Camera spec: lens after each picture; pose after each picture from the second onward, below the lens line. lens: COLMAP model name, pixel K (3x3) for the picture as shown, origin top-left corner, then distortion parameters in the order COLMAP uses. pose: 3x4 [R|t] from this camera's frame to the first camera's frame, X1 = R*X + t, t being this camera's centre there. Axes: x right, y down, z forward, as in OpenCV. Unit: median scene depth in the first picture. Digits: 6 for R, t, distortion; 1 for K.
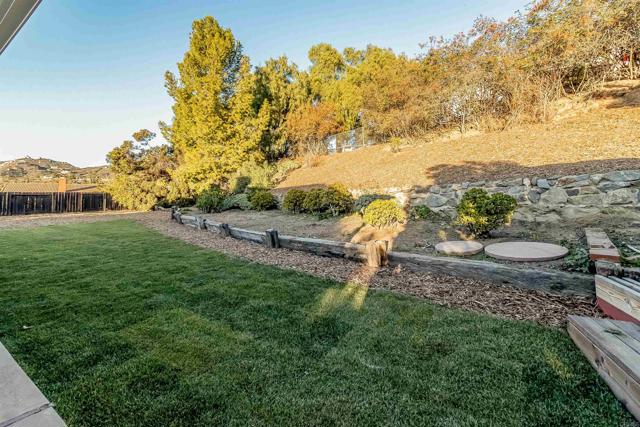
lens RADIAL K [[297.7, 0, 319.8], [0, 297.7, 171.0], [0, 0, 1]] dist [0.001313, 0.000062]
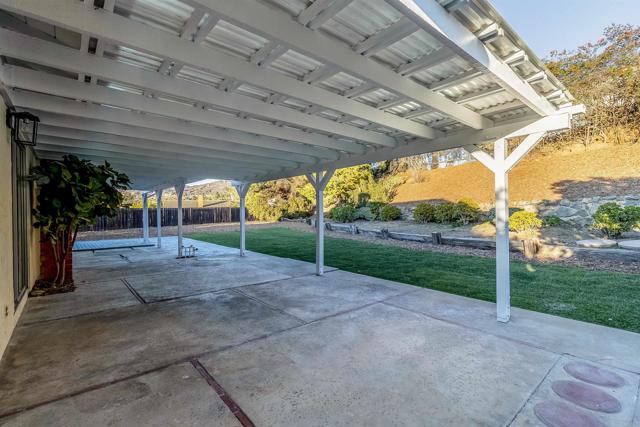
lens RADIAL K [[297.9, 0, 318.5], [0, 297.9, 206.1], [0, 0, 1]] dist [0.000203, -0.000377]
pose [[0.966577, -0.009261, -0.256208, -0.223949], [0.028528, 0.997027, 0.071583, -0.033132], [0.254784, -0.076499, 0.963967, -0.352527]]
